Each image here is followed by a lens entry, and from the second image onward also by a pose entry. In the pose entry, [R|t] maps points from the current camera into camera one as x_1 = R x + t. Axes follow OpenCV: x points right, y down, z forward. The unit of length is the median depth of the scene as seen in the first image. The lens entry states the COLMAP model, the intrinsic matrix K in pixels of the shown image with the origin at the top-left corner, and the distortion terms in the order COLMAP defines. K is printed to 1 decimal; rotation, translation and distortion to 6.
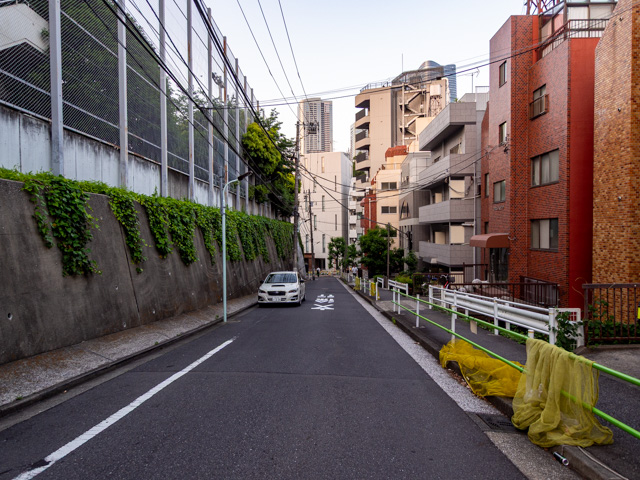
lens RADIAL K [[414.7, 0, 320.0], [0, 414.7, 240.0], [0, 0, 1]] dist [0.003526, -0.000642]
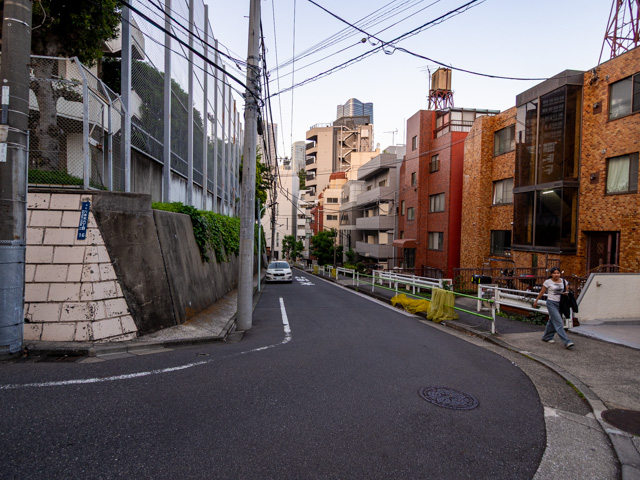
lens RADIAL K [[328.9, 0, 320.0], [0, 328.9, 240.0], [0, 0, 1]] dist [-0.000569, -0.000226]
pose [[0.986395, 0.018097, 0.163392, -0.104704], [-0.020054, 0.999746, 0.010334, -0.014343], [-0.163163, -0.013470, 0.986507, -0.179019]]
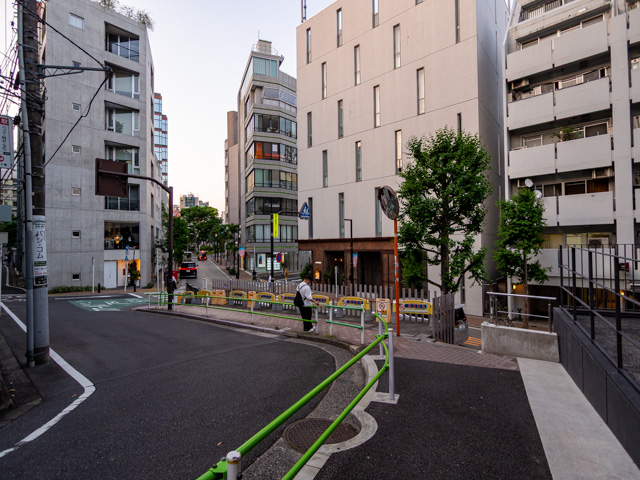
lens RADIAL K [[328.9, 0, 320.0], [0, 328.9, 240.0], [0, 0, 1]] dist [-0.000569, -0.000226]
pose [[0.899781, -0.016828, -0.436016, 0.187202], [-0.003769, 0.998919, -0.046331, 0.174694], [0.436324, 0.043332, 0.898745, 2.654933]]
